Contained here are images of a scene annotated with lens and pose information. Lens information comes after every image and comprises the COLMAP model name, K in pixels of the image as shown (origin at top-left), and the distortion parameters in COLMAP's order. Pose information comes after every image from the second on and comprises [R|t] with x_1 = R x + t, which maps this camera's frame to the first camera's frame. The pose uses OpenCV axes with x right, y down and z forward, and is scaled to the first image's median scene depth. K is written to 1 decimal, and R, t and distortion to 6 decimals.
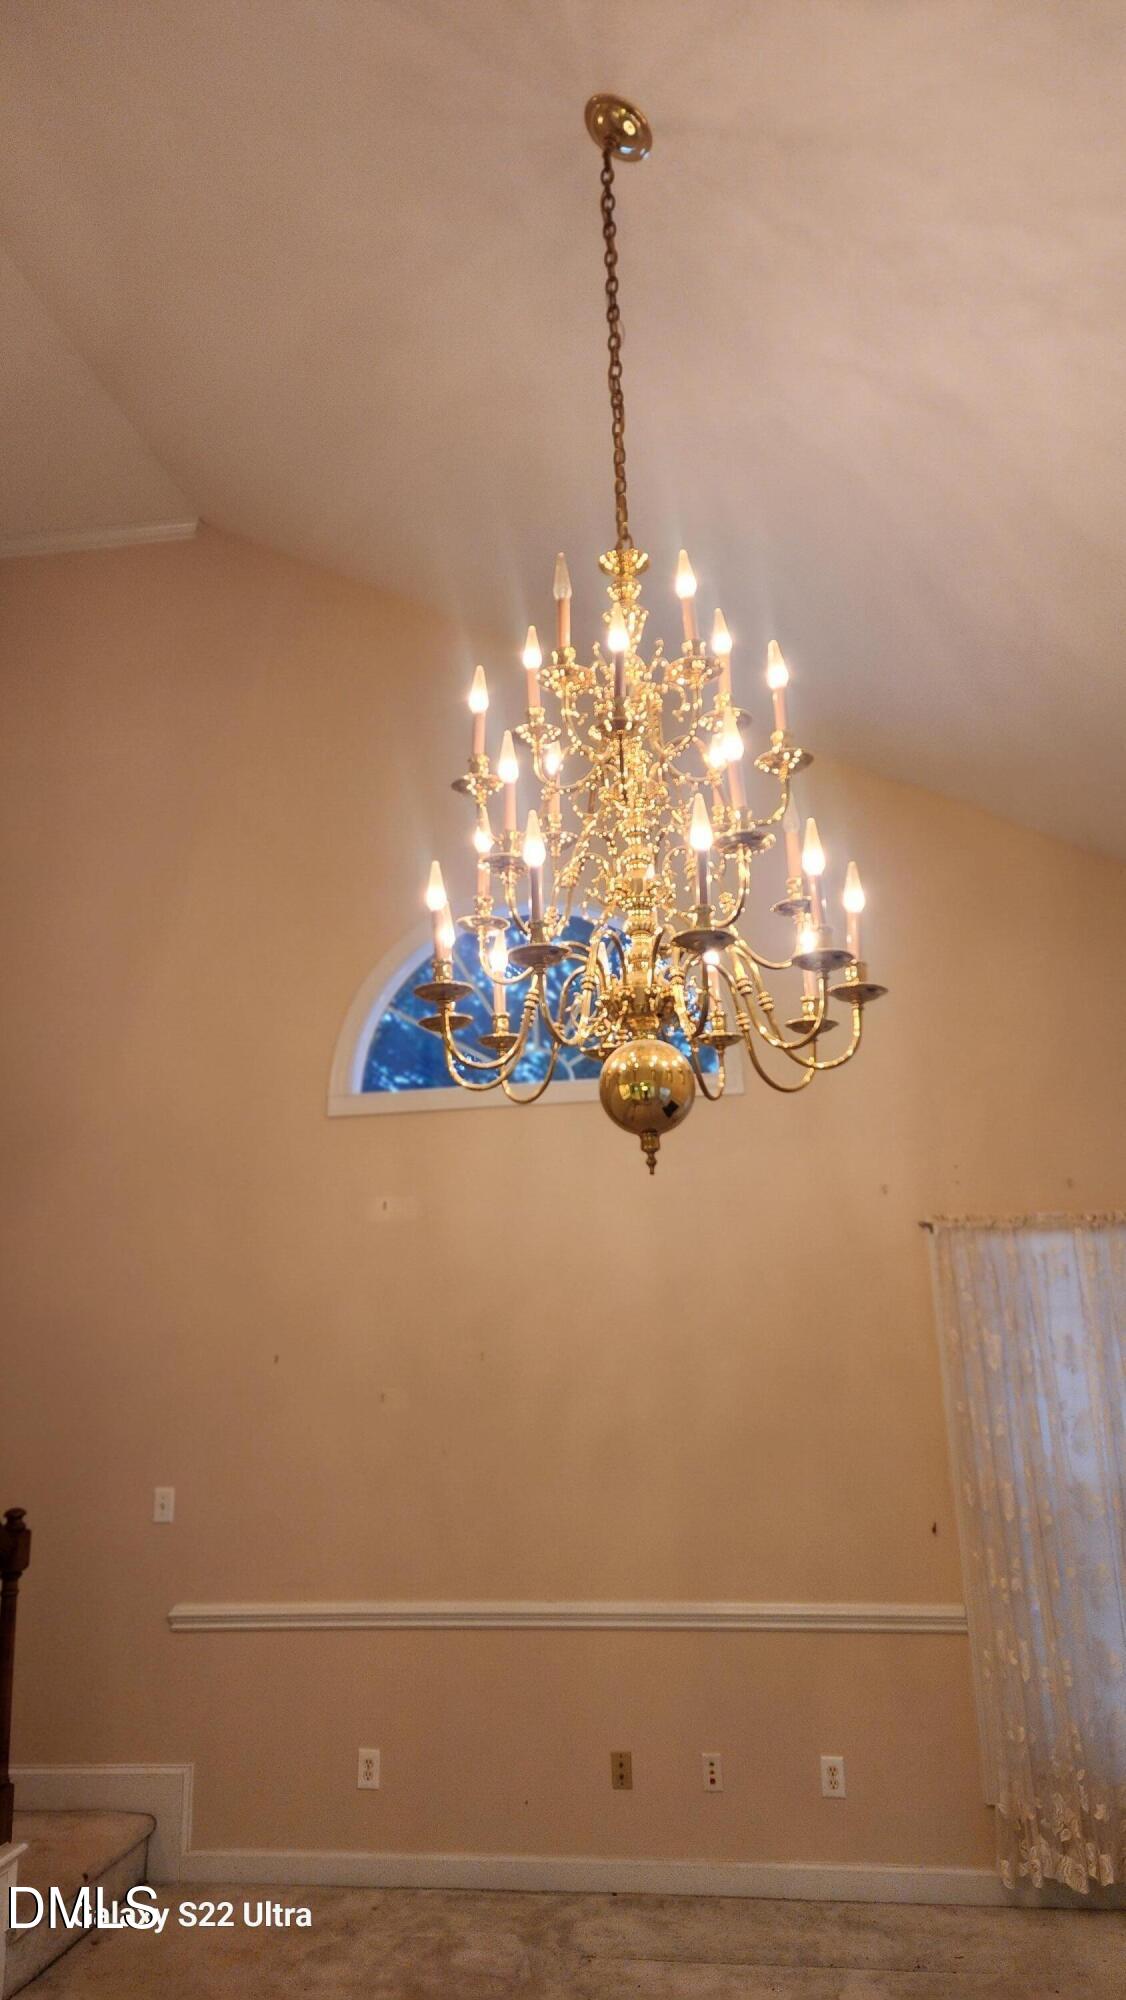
lens RADIAL K [[1362.4, 0, 574.3], [0, 1362.4, 996.1], [0, 0, 1]] dist [0.059336, -0.026170]
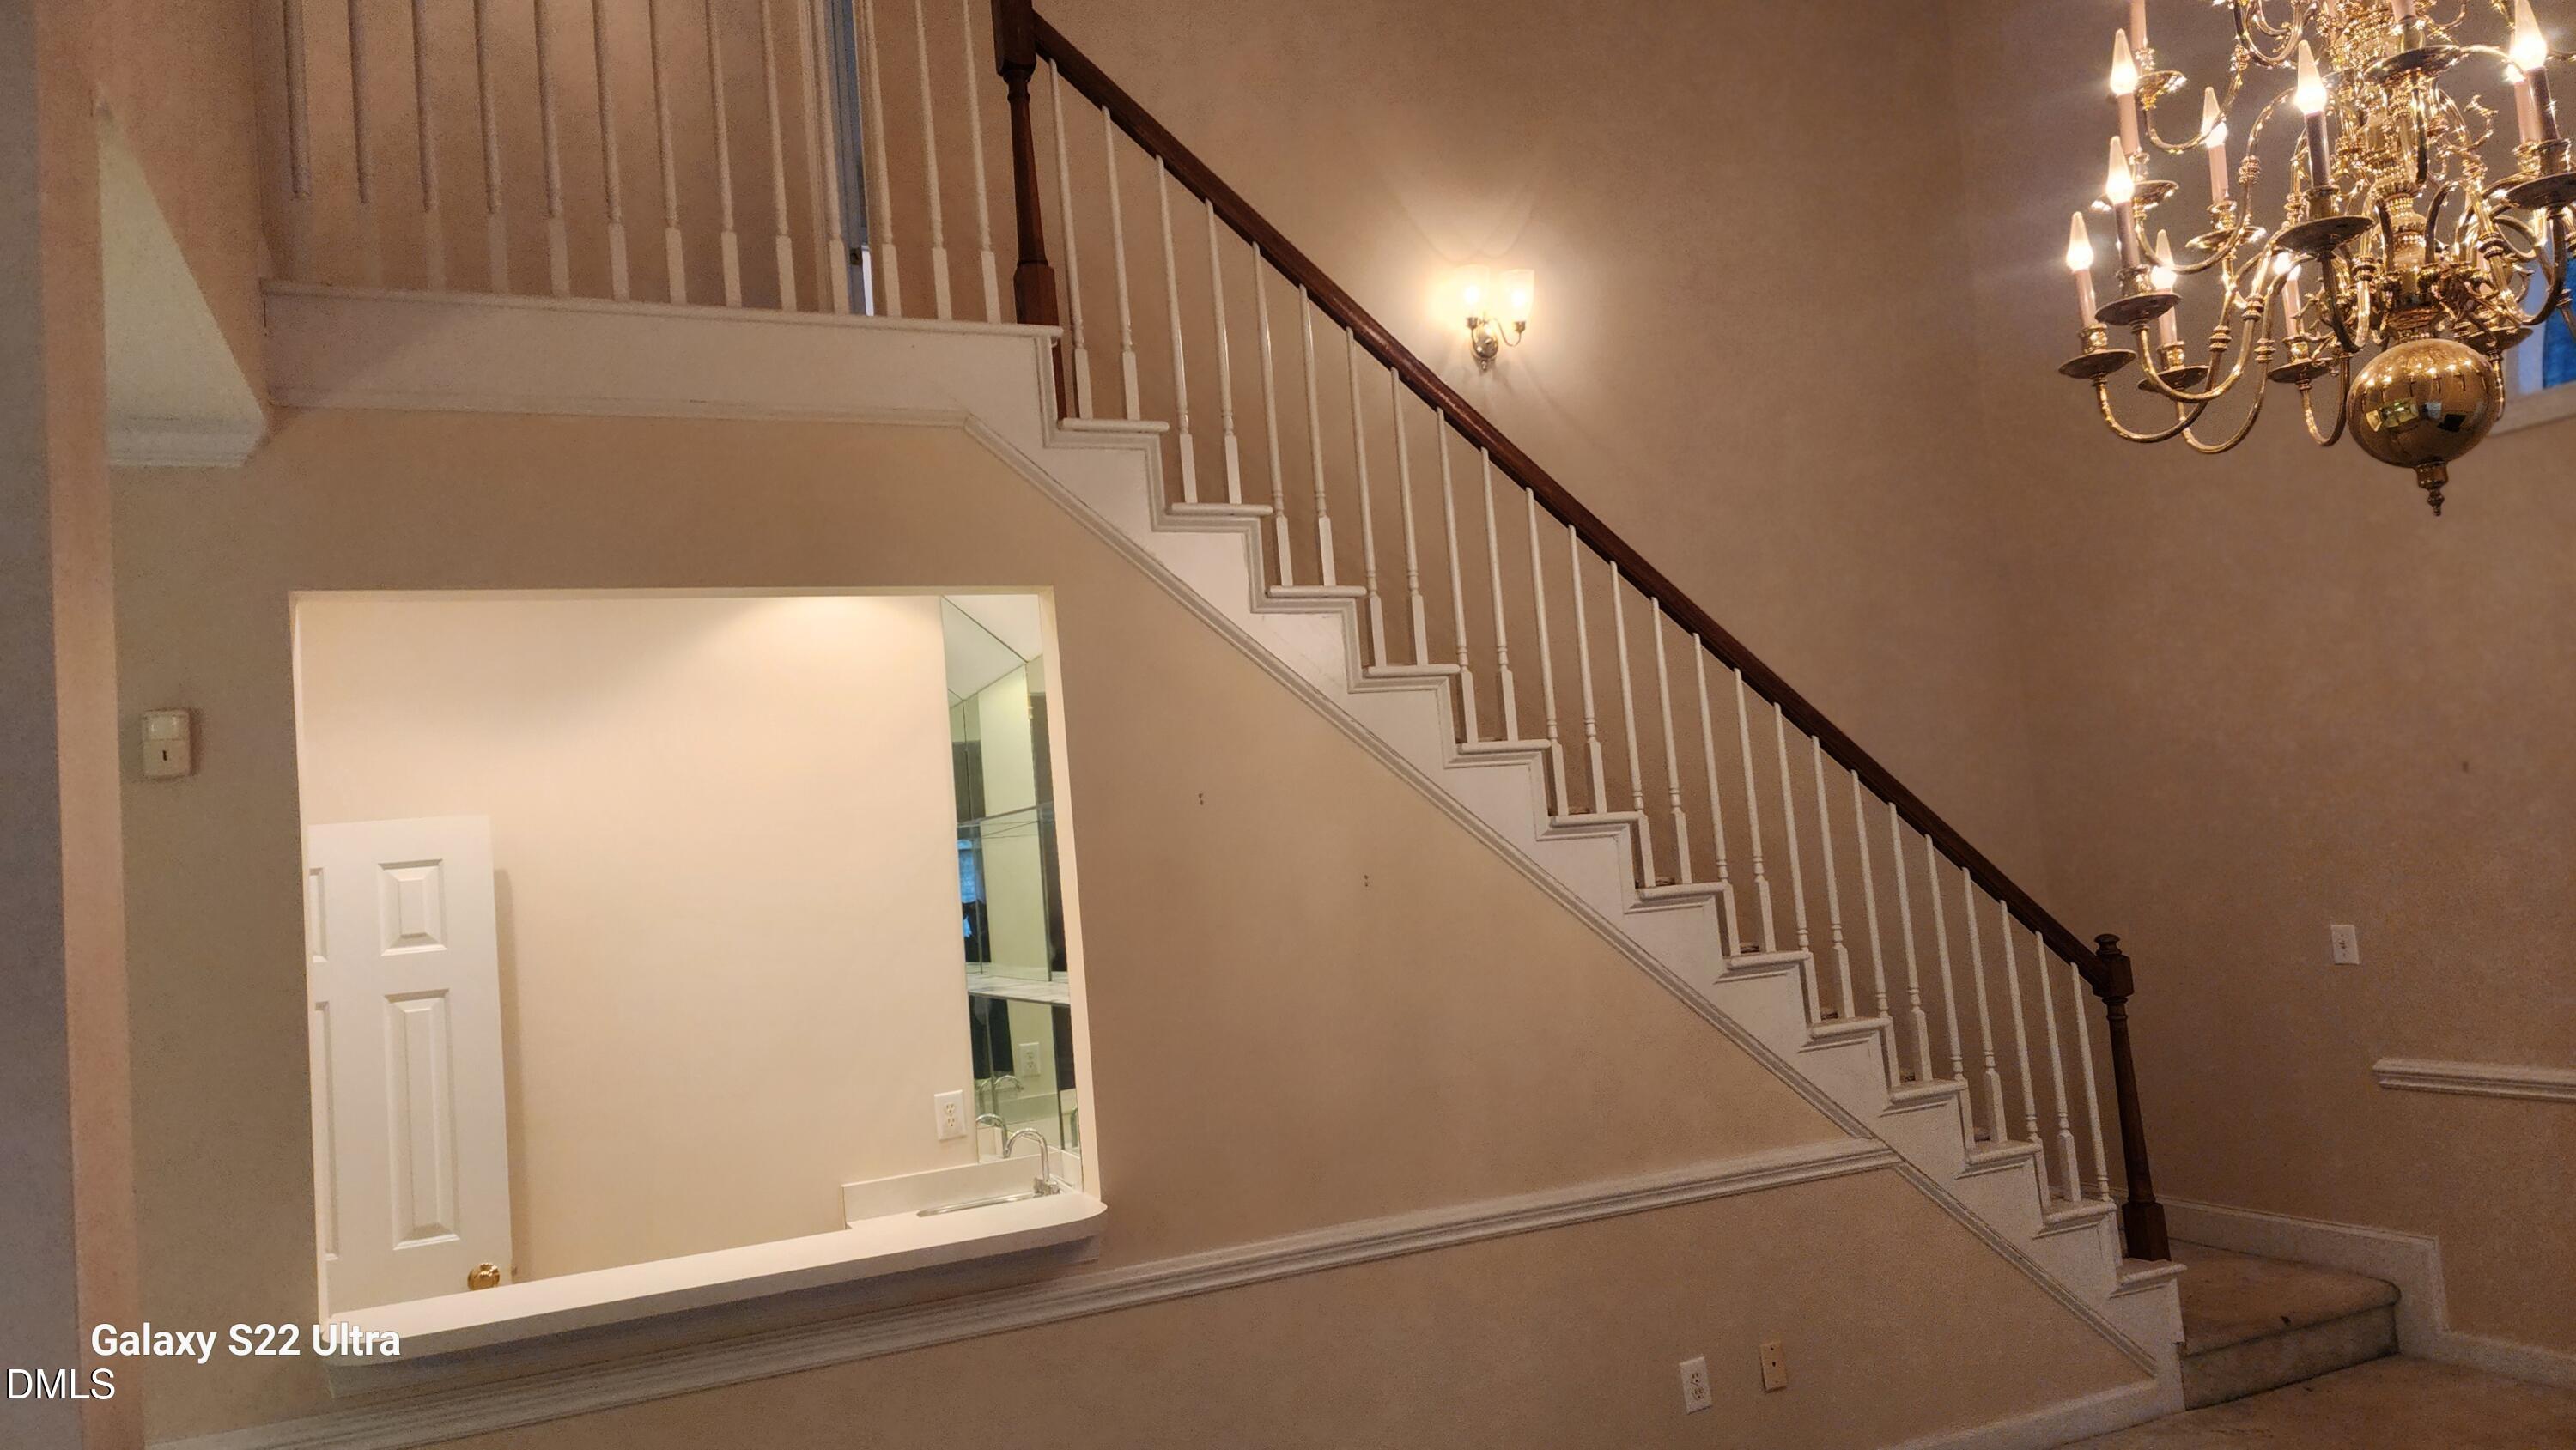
lens RADIAL K [[1754.6, 0, 1287.5], [0, 1754.6, 731.5], [0, 0, 1]] dist [0.059336, -0.026170]
pose [[0.549563, -0.075563, -0.832028, 0.288789], [0.257074, 0.962876, 0.082354, -0.001311], [0.794917, -0.259152, 0.548587, -0.056828]]
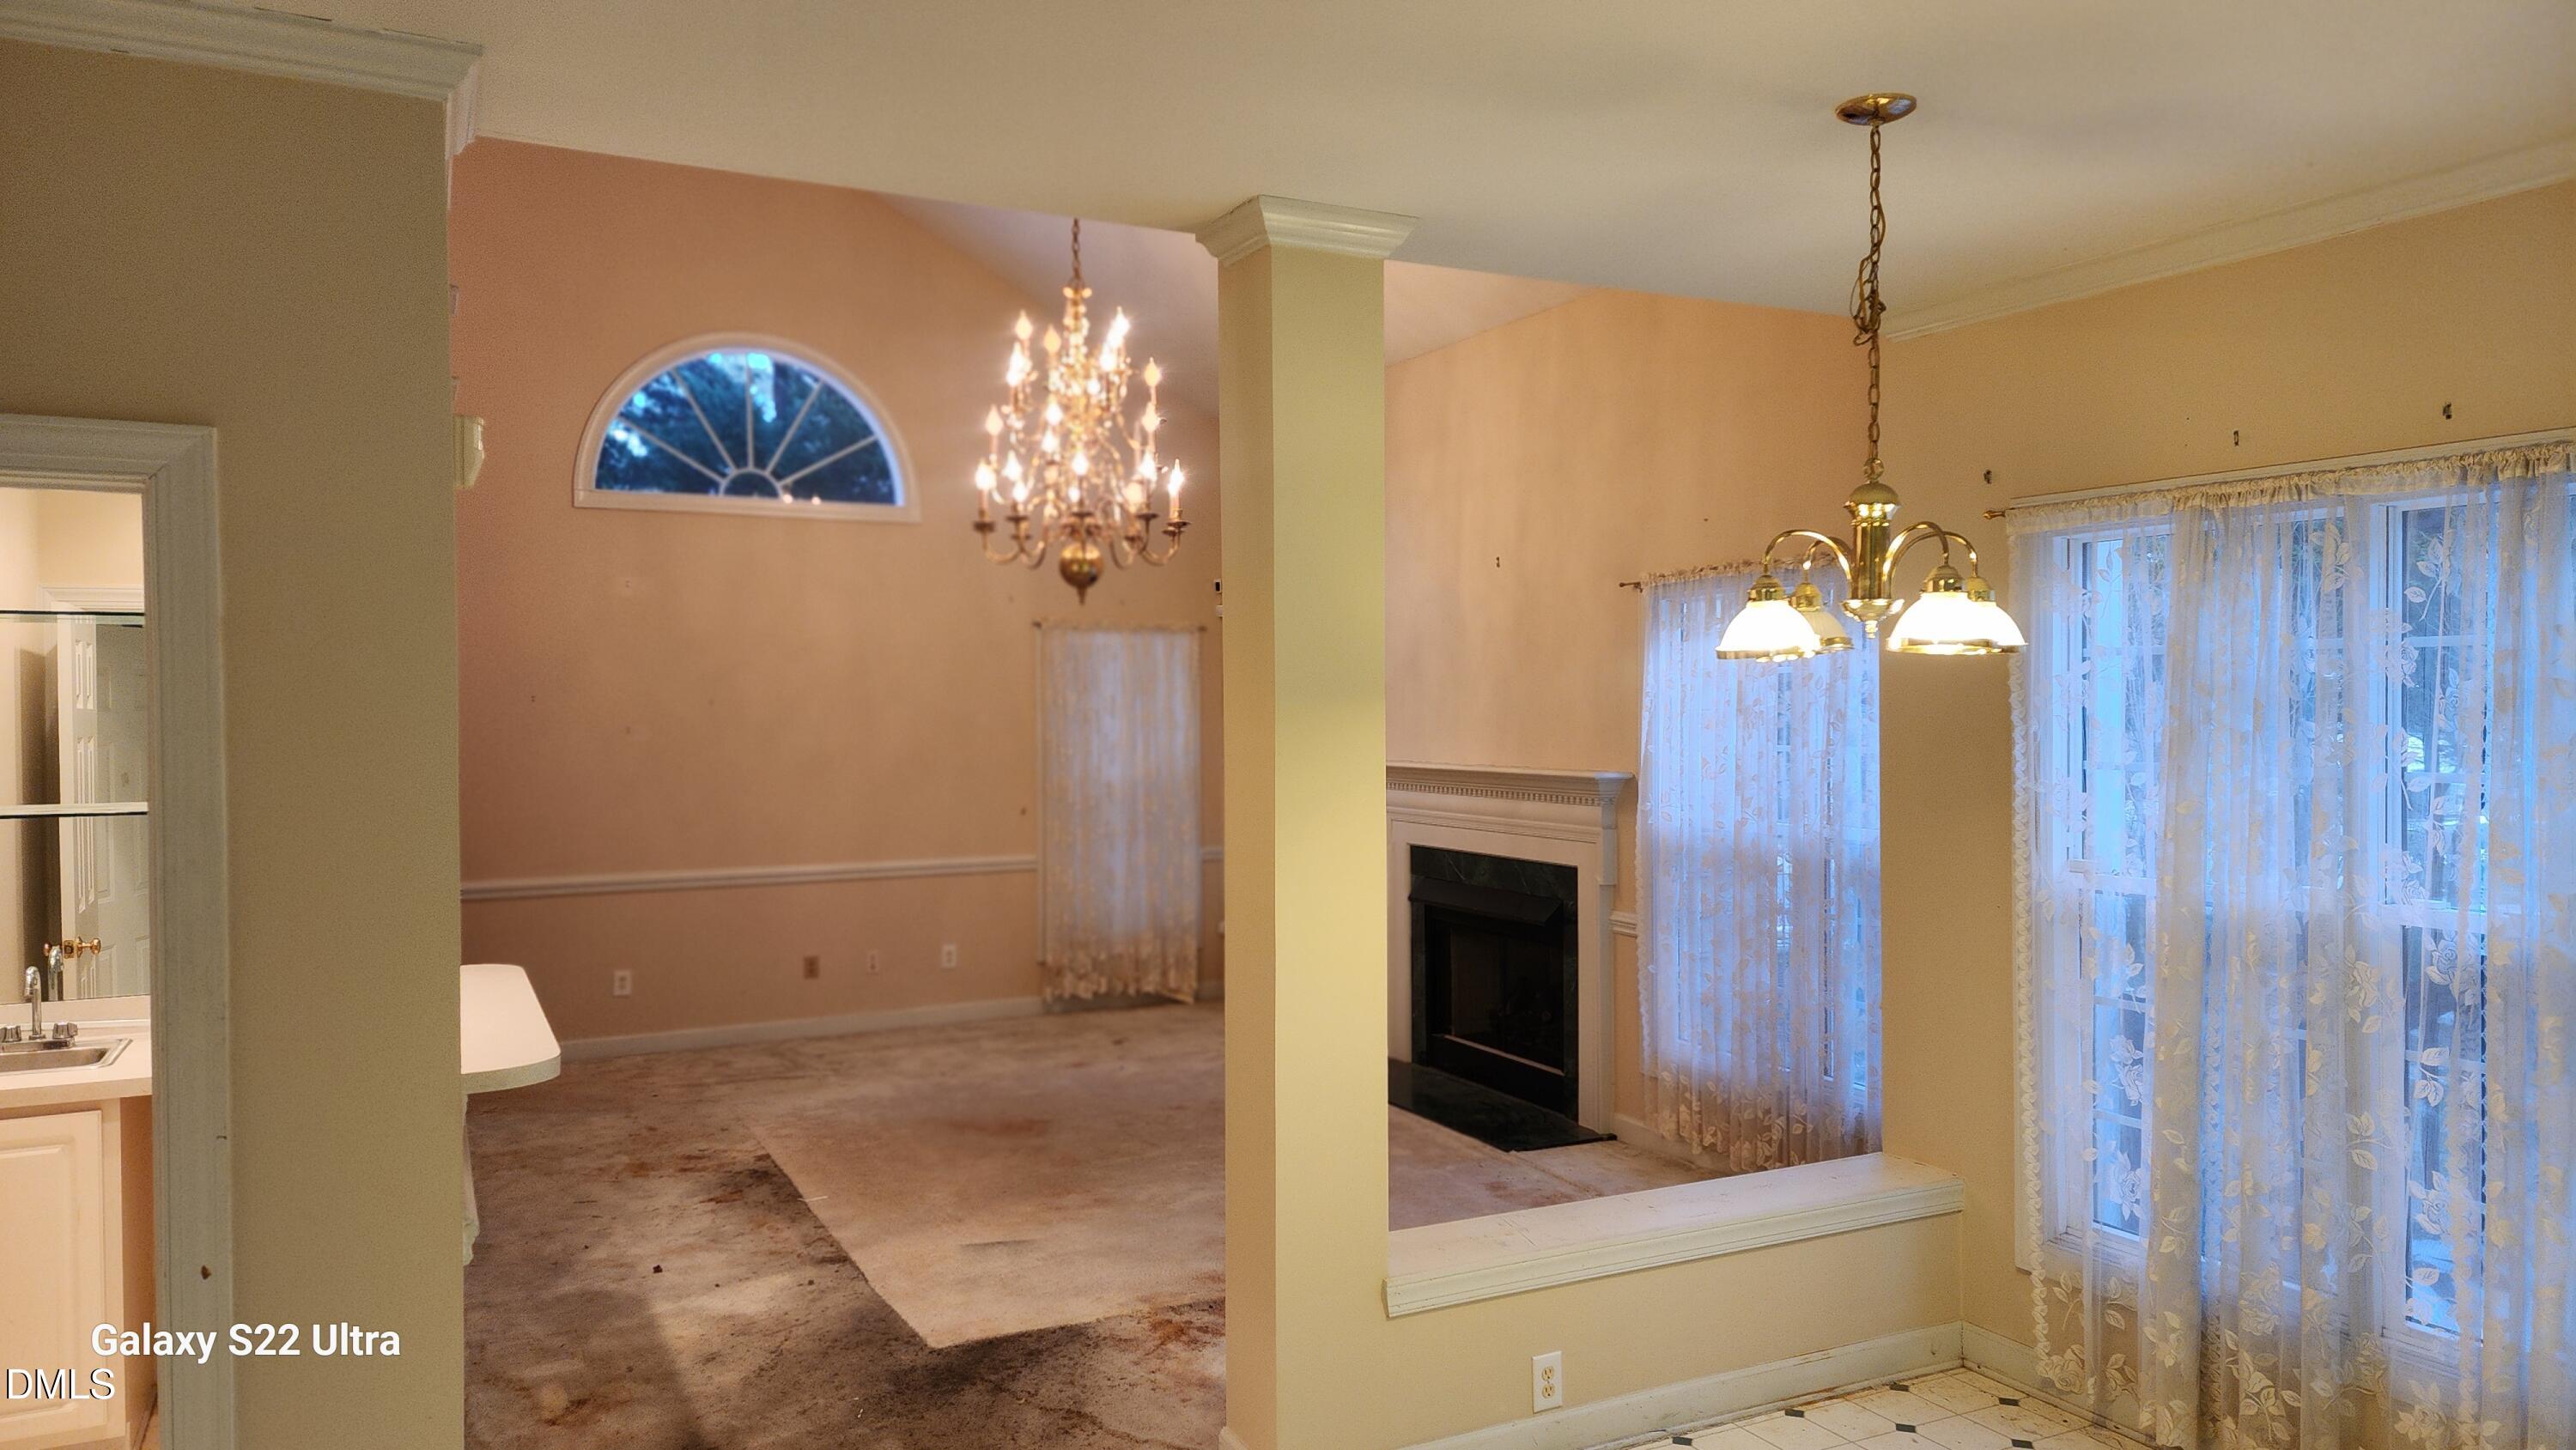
lens RADIAL K [[1754.6, 0, 1289.2], [0, 1754.6, 718.0], [0, 0, 1]] dist [0.059336, -0.026170]
pose [[0.812403, 0.021216, 0.582710, -0.719839], [-0.155265, 0.971129, 0.181110, -0.141767], [-0.562044, -0.237609, 0.792243, -0.805221]]
